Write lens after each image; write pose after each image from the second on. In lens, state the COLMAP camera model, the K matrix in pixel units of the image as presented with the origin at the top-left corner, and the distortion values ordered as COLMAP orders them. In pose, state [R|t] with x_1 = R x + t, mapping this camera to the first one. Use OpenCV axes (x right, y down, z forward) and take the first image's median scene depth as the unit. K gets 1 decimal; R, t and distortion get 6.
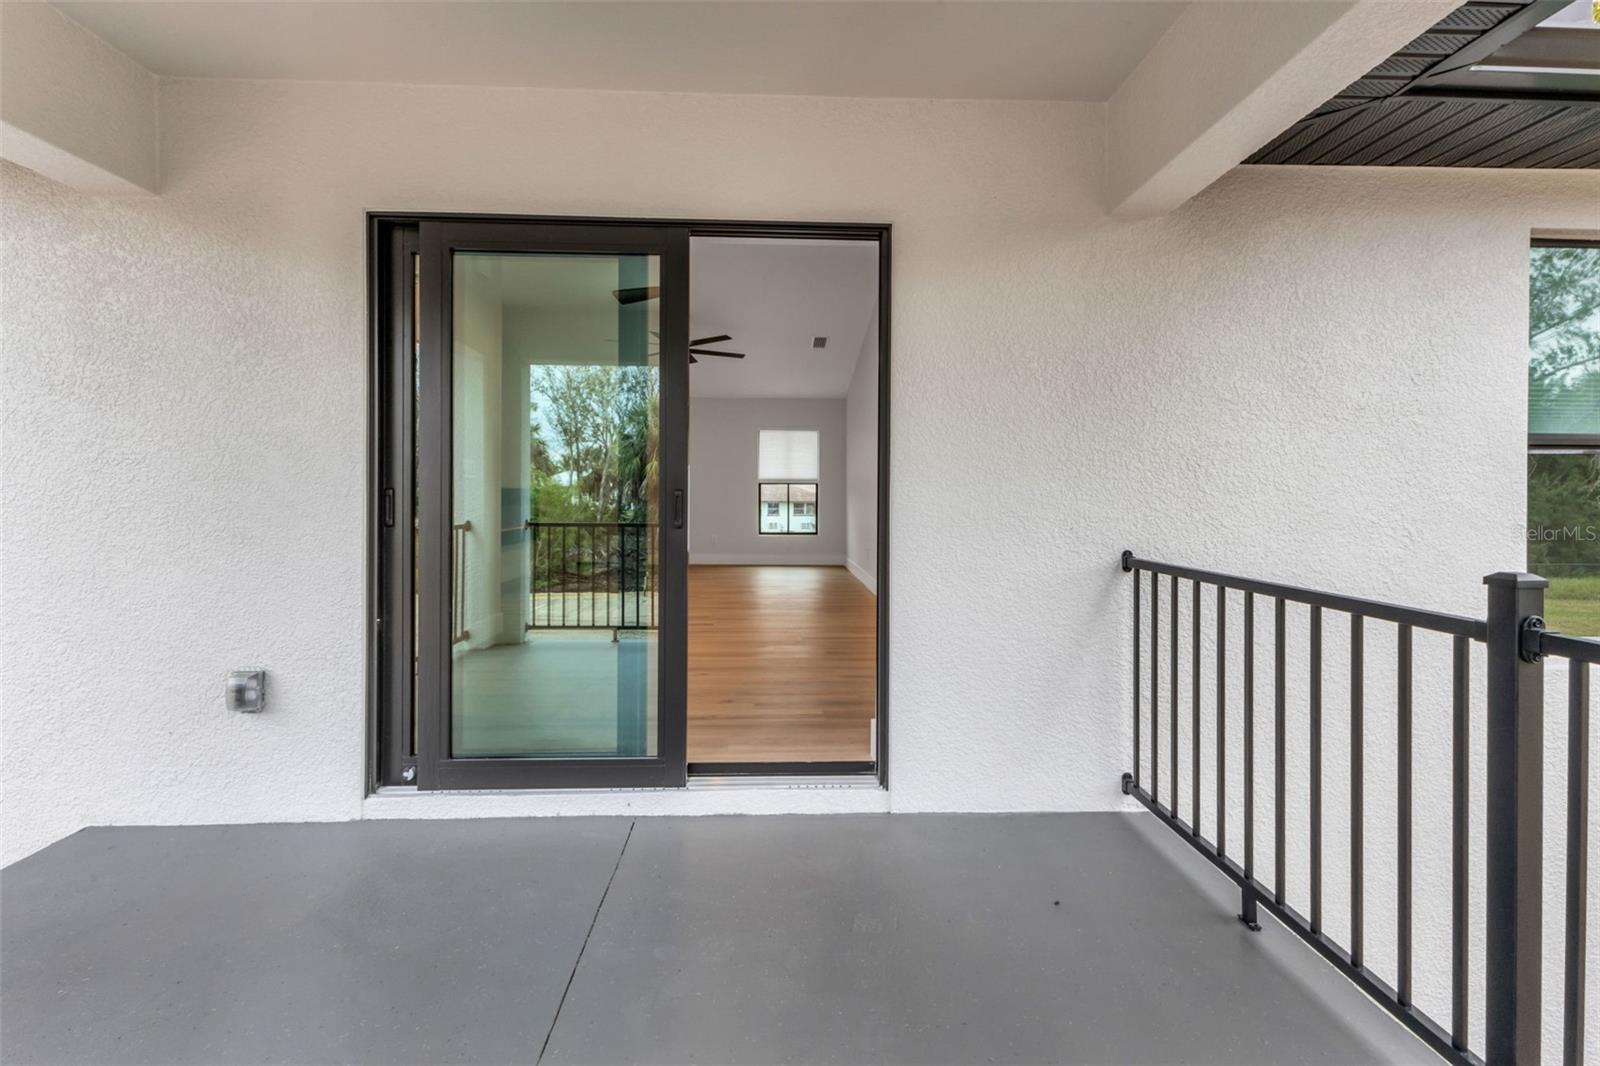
lens RADIAL K [[699.9, 0, 809.6], [0, 699.9, 506.6], [0, 0, 1]] dist [0.010243, -0.000092]
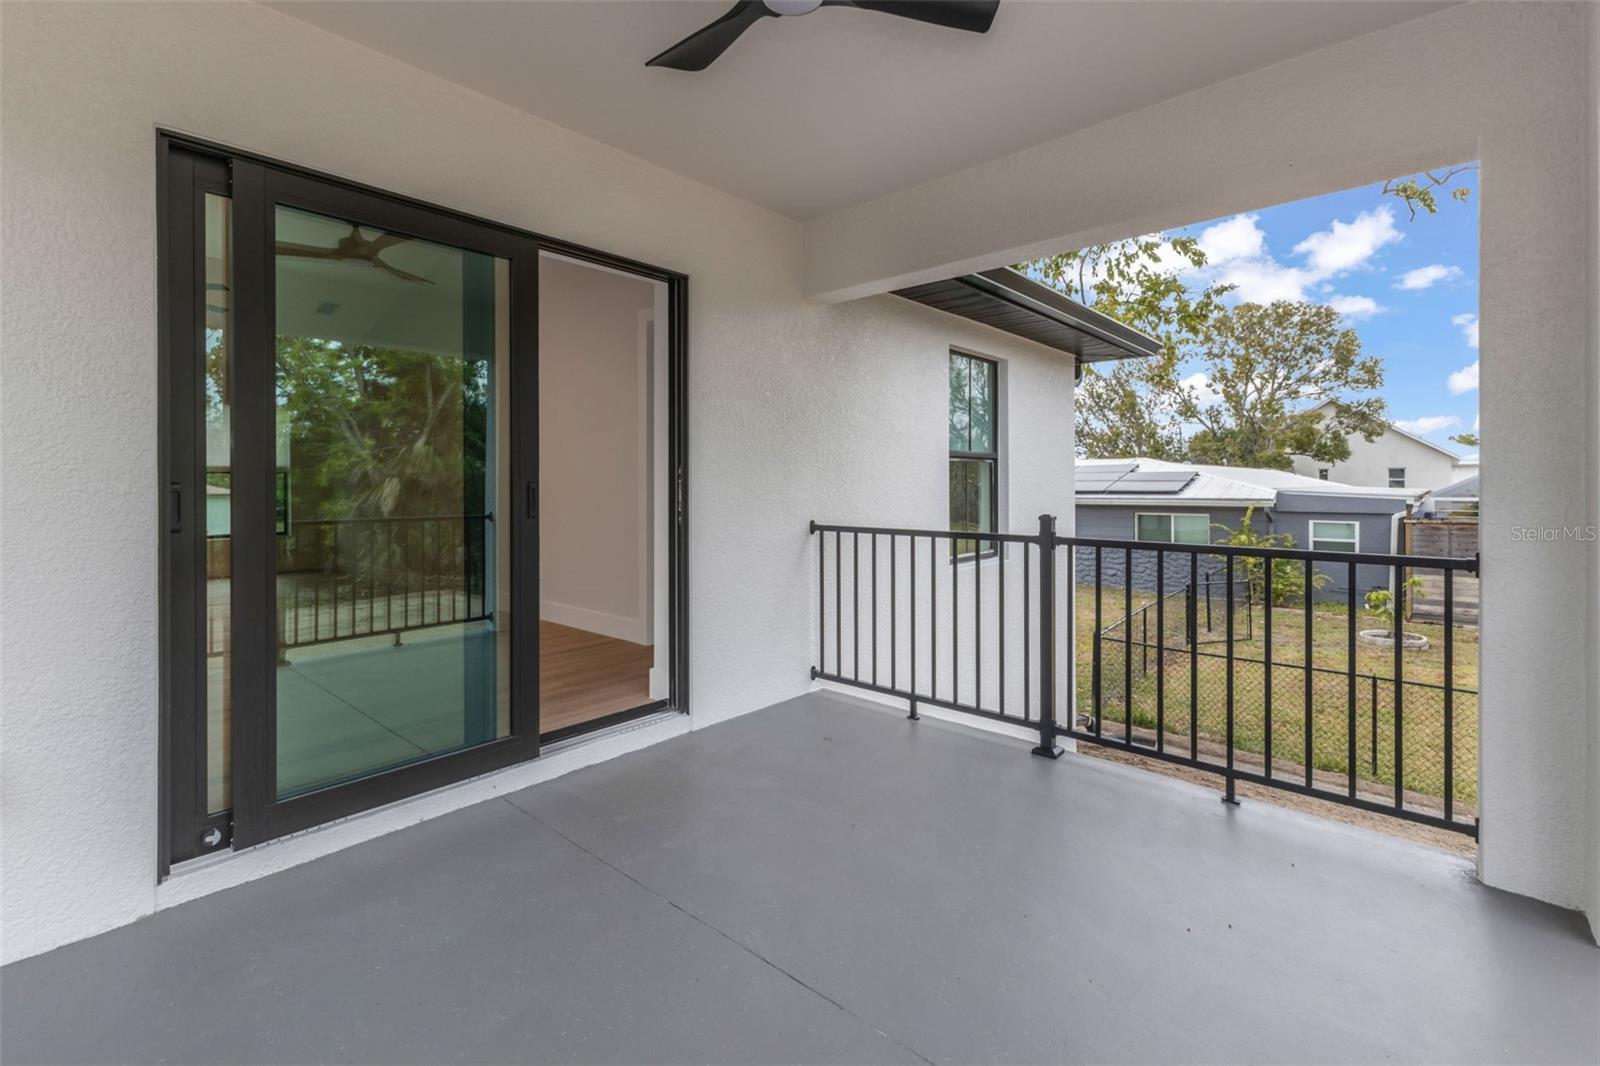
lens RADIAL K [[701.7, 0, 799.8], [0, 701.7, 499.8], [0, 0, 1]] dist [0.010806, -0.000158]
pose [[0.699048, -0.024959, 0.714639, -0.664915], [0.020173, 0.999681, 0.015180, -0.005397], [-0.714790, 0.003805, 0.699329, -0.049502]]
